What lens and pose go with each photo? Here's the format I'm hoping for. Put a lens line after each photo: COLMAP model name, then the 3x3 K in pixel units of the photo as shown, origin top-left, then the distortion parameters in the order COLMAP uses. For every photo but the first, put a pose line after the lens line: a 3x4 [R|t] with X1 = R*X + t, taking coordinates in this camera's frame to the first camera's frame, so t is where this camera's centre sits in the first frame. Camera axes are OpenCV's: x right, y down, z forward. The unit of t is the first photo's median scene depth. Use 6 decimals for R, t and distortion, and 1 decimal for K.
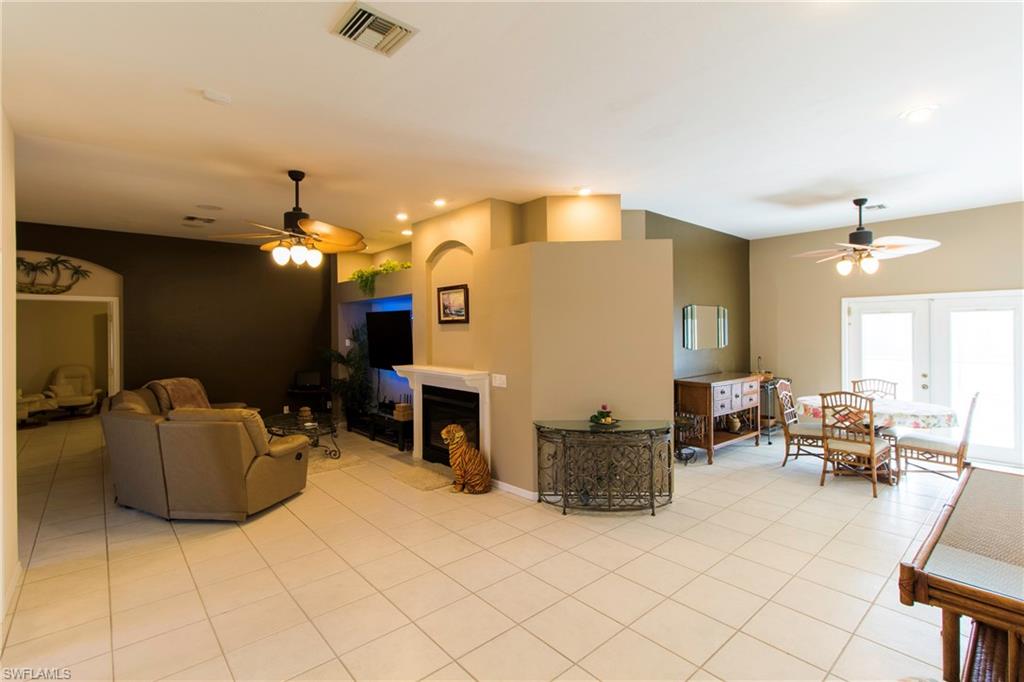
lens RADIAL K [[470.5, 0, 511.3], [0, 470.5, 335.1], [0, 0, 1]] dist [-0.001796, 0.000482]
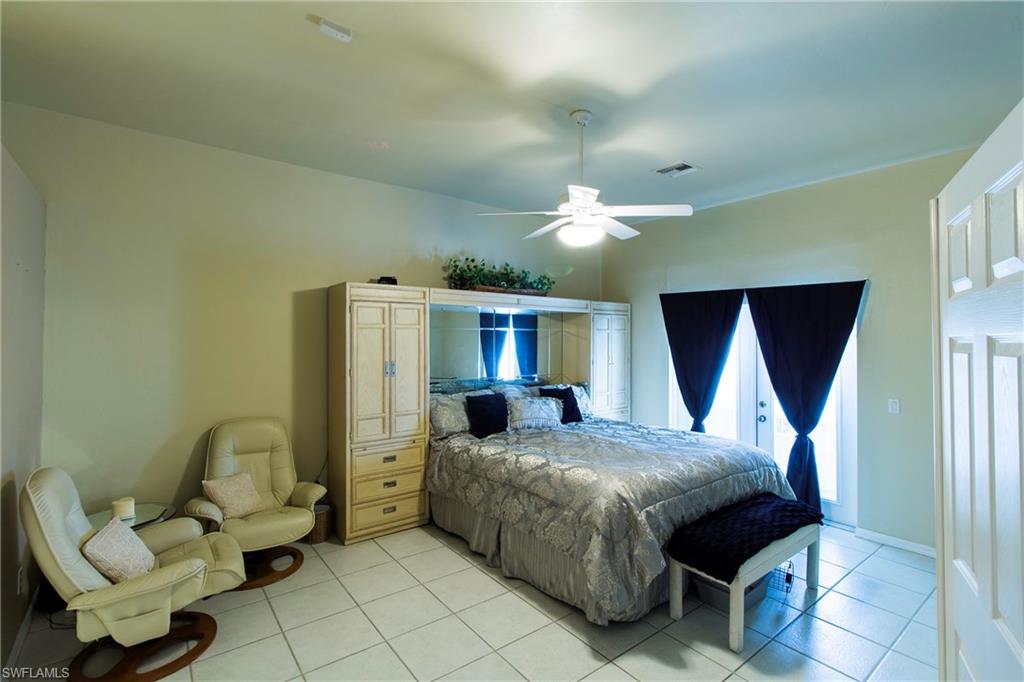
lens RADIAL K [[470.5, 0, 509.0], [0, 470.5, 339.6], [0, 0, 1]] dist [-0.001796, 0.000482]
pose [[0.997628, 0.014882, -0.067201, -1.087005], [-0.015226, 0.999873, -0.004609, -0.004894], [0.067124, 0.005621, 0.997729, 0.981292]]
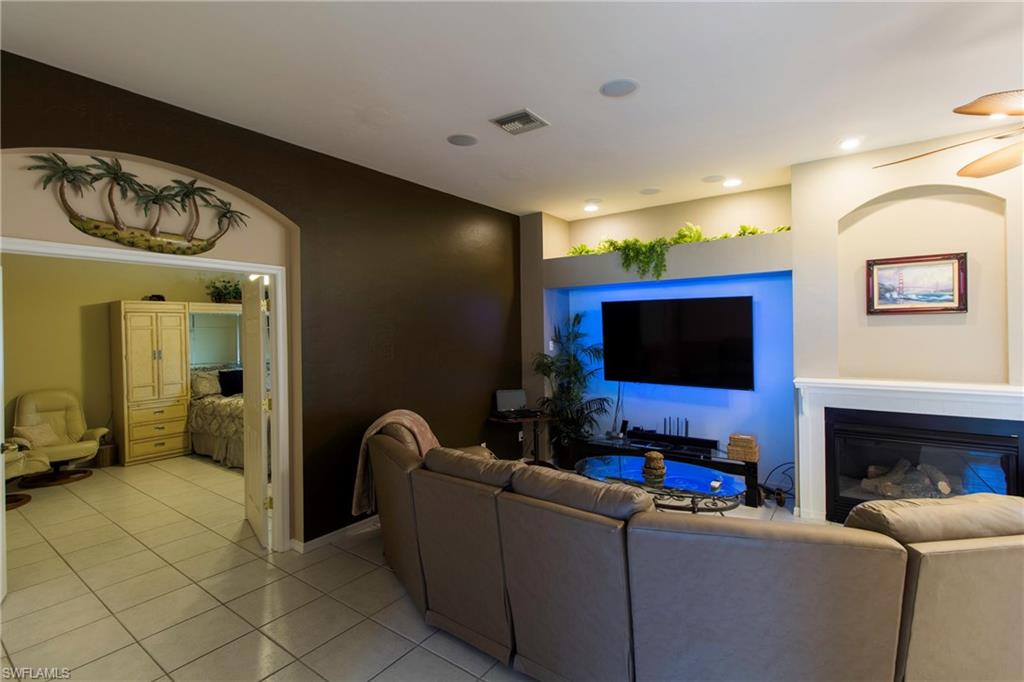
lens RADIAL K [[470.5, 0, 514.1], [0, 470.5, 335.1], [0, 0, 1]] dist [-0.001796, 0.000482]
pose [[0.976041, -0.008346, 0.217425, -0.757741], [0.009072, 0.999956, -0.002340, 0.001630], [-0.217396, 0.004257, 0.976074, 0.450321]]
